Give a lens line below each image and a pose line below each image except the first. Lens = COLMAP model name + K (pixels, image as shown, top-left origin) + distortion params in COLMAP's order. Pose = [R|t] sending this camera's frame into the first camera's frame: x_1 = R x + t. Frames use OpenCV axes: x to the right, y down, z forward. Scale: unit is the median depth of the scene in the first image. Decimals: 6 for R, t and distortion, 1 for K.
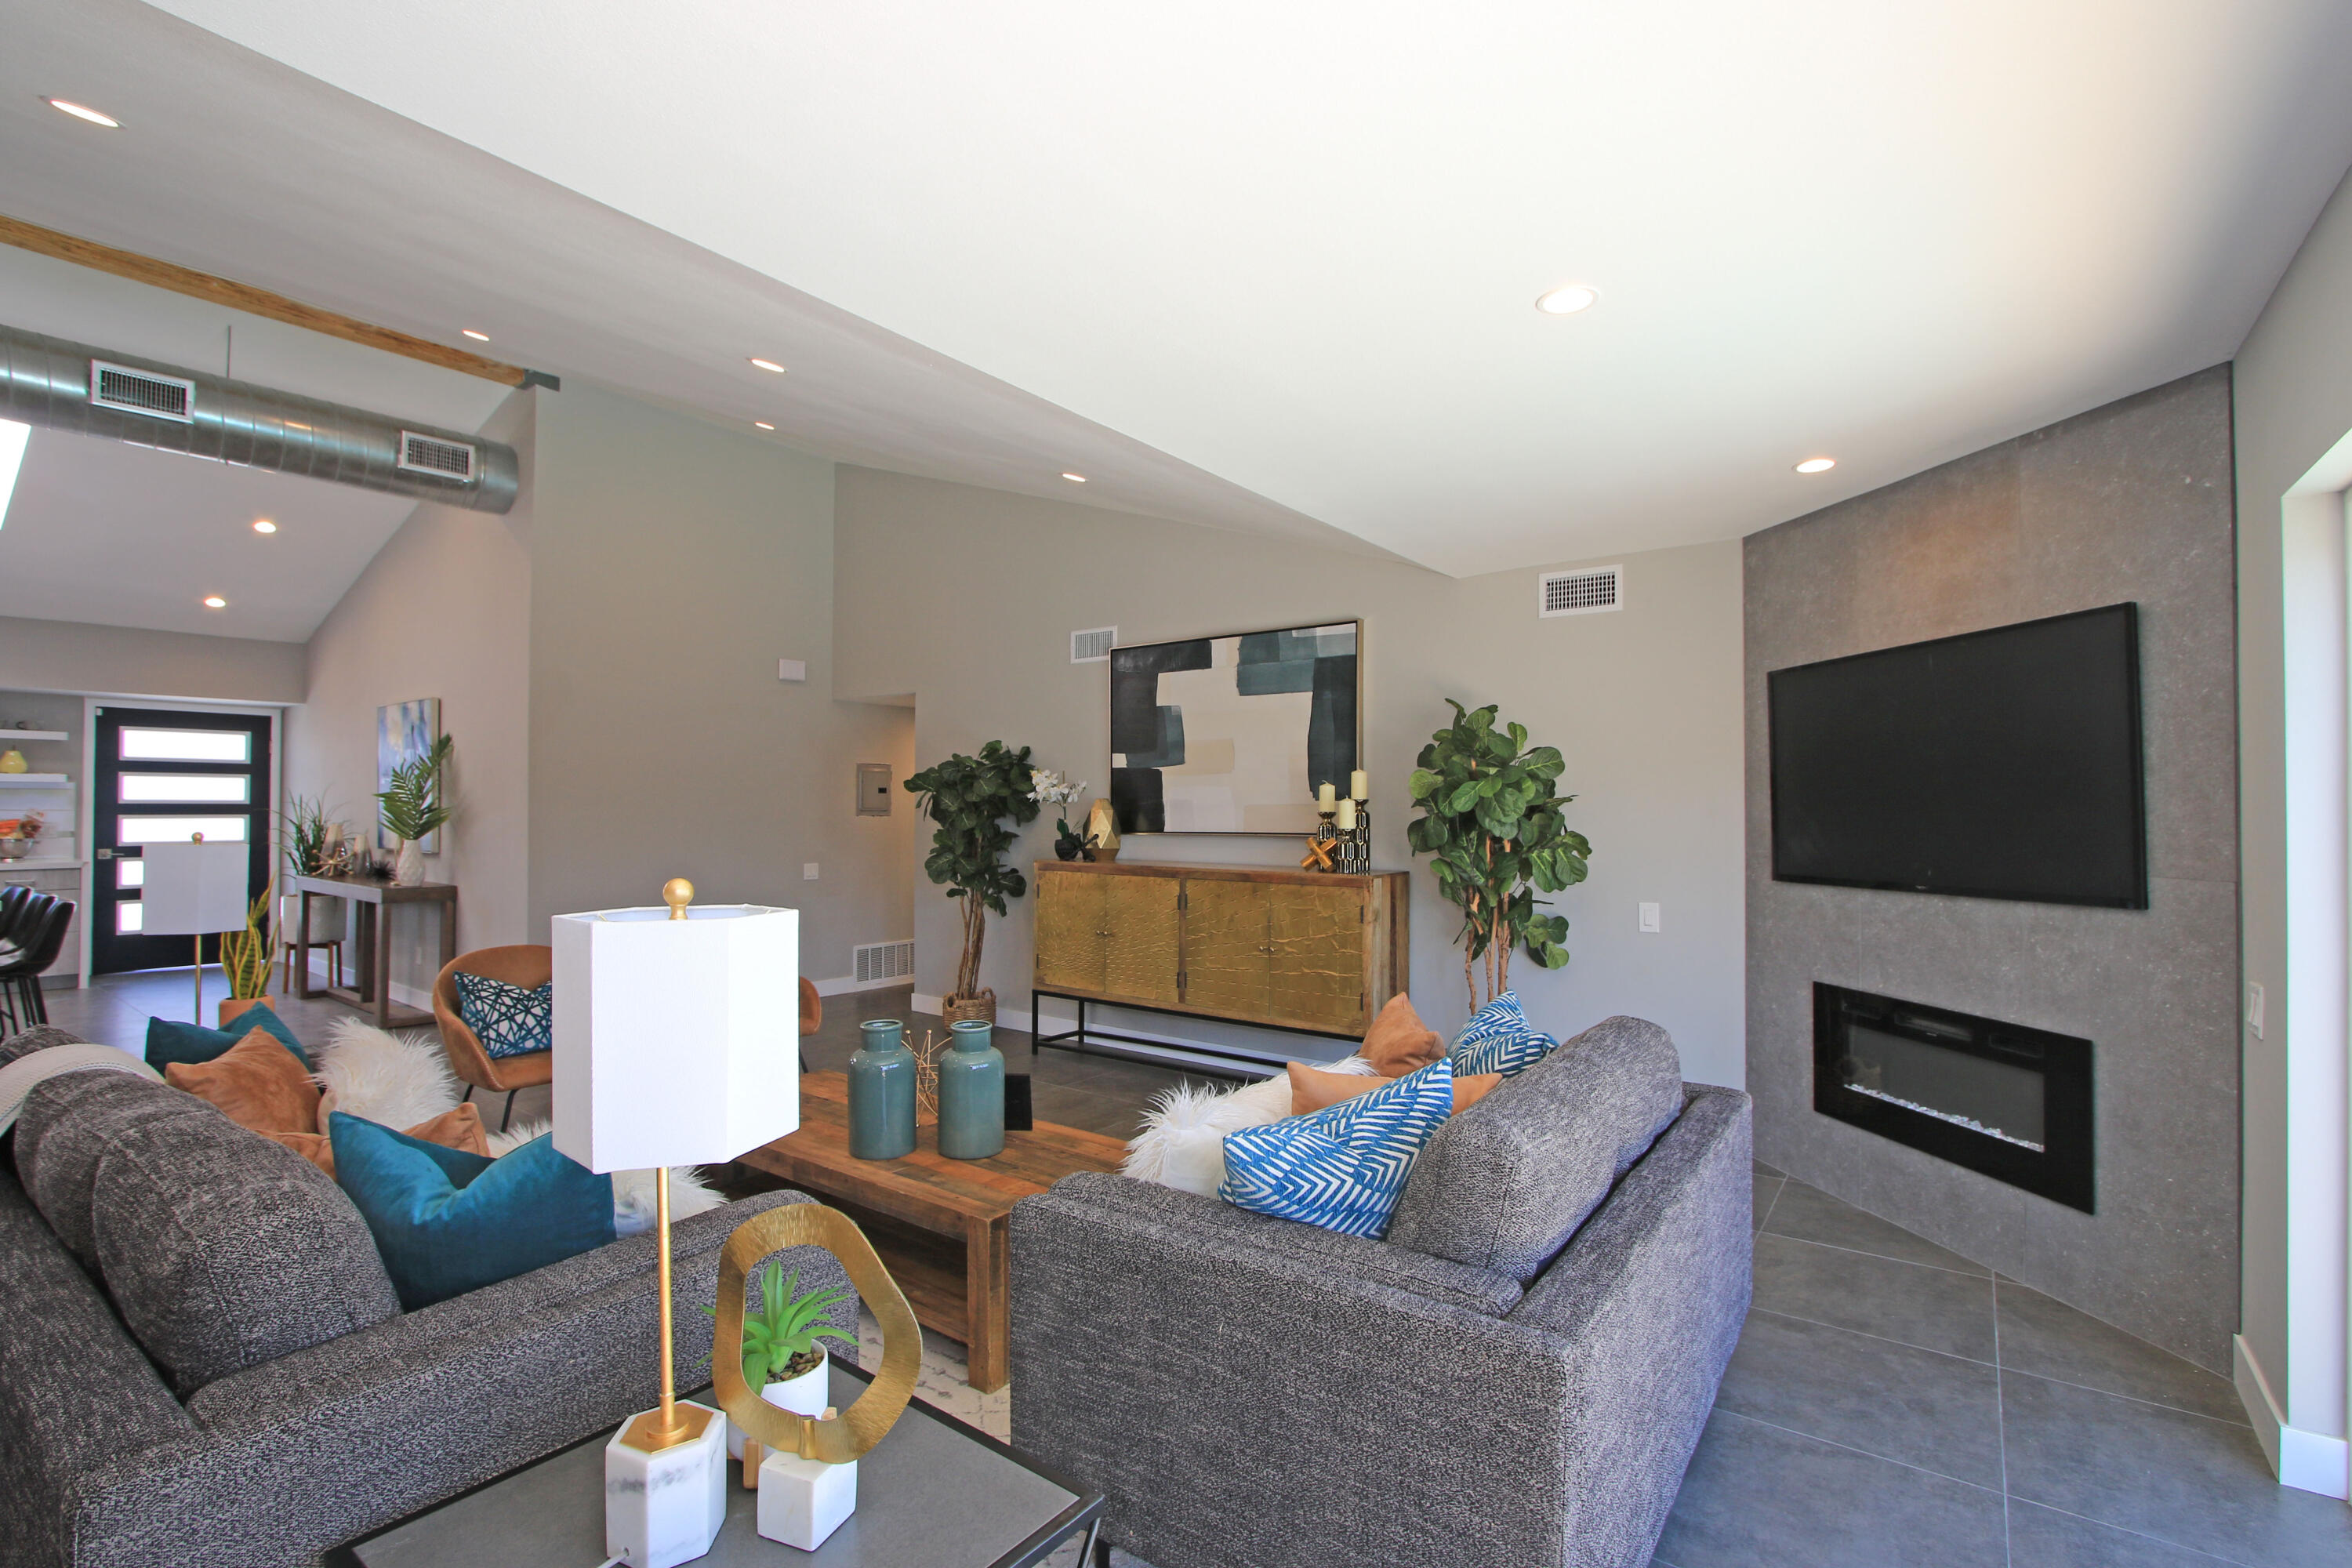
lens RADIAL K [[1081.6, 0, 1172.7], [0, 1081.6, 793.7], [0, 0, 1]] dist [-0.013284, 0.000953]
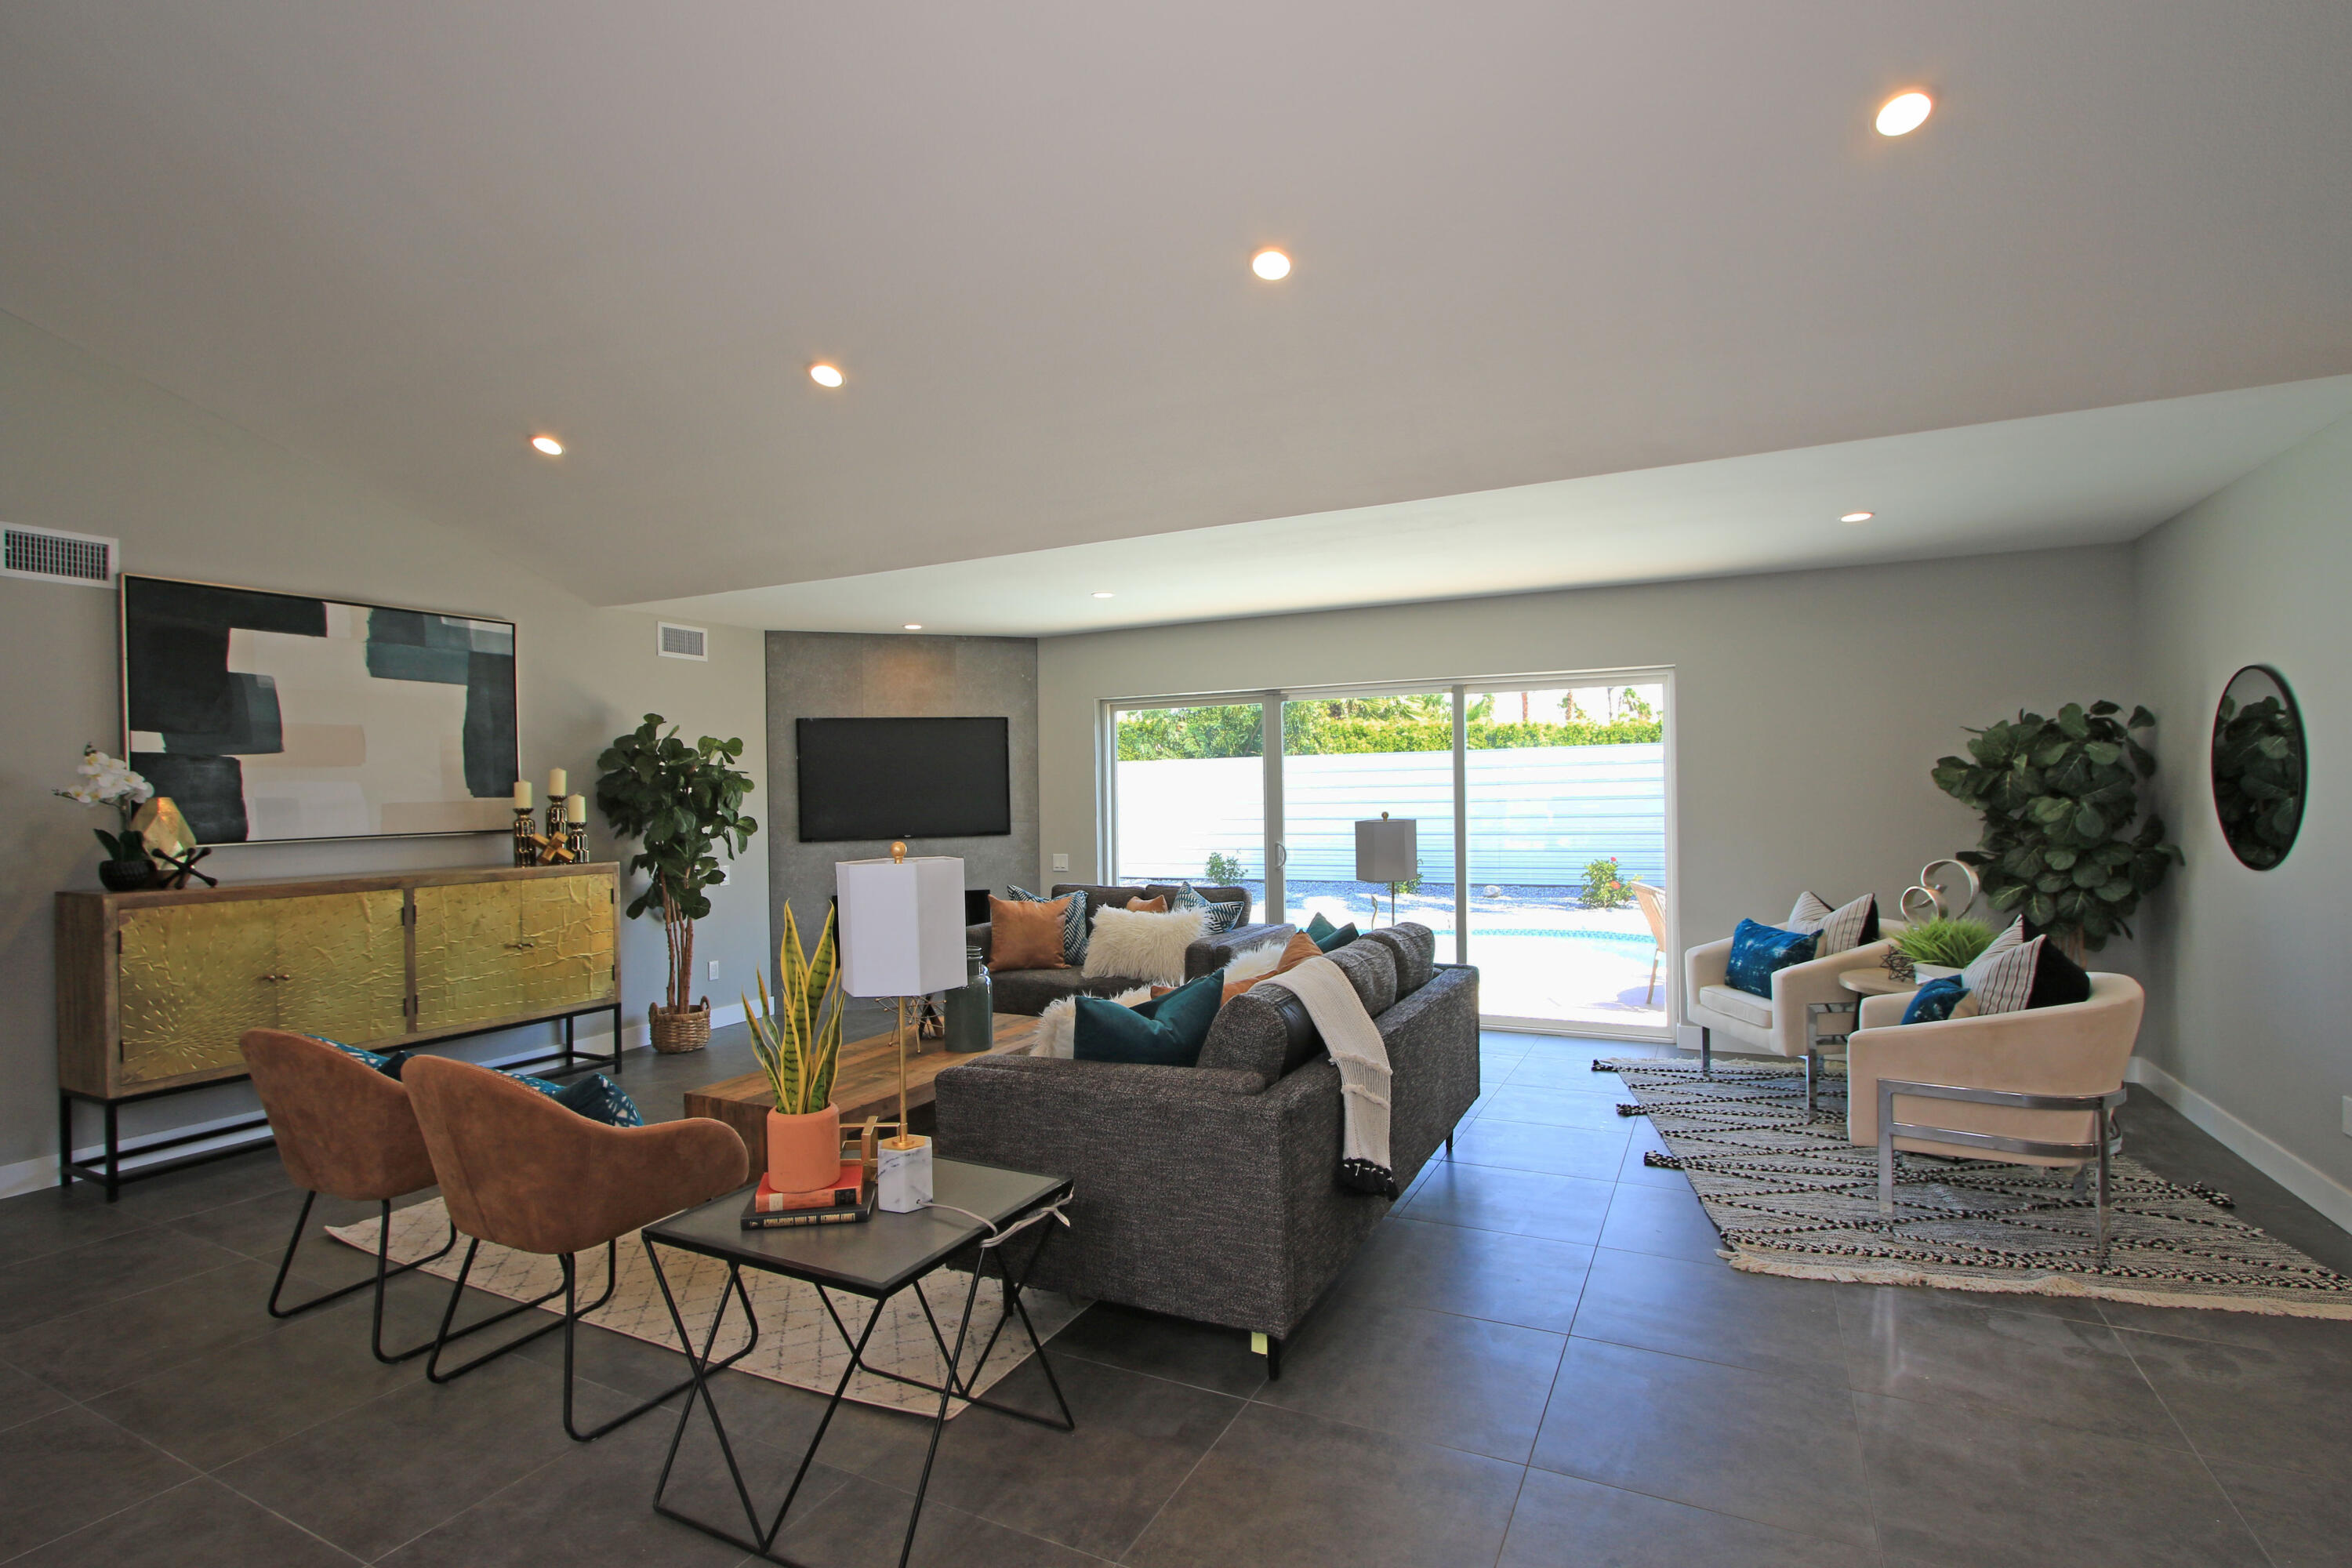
lens RADIAL K [[1117.7, 0, 1162.0], [0, 1117.7, 802.3], [0, 0, 1]] dist [-0.014977, 0.001400]
pose [[-0.154138, -0.004846, 0.988037, -0.947837], [0.004466, 0.999974, 0.005602, 0.007693], [-0.988039, 0.005276, -0.154113, 0.536468]]
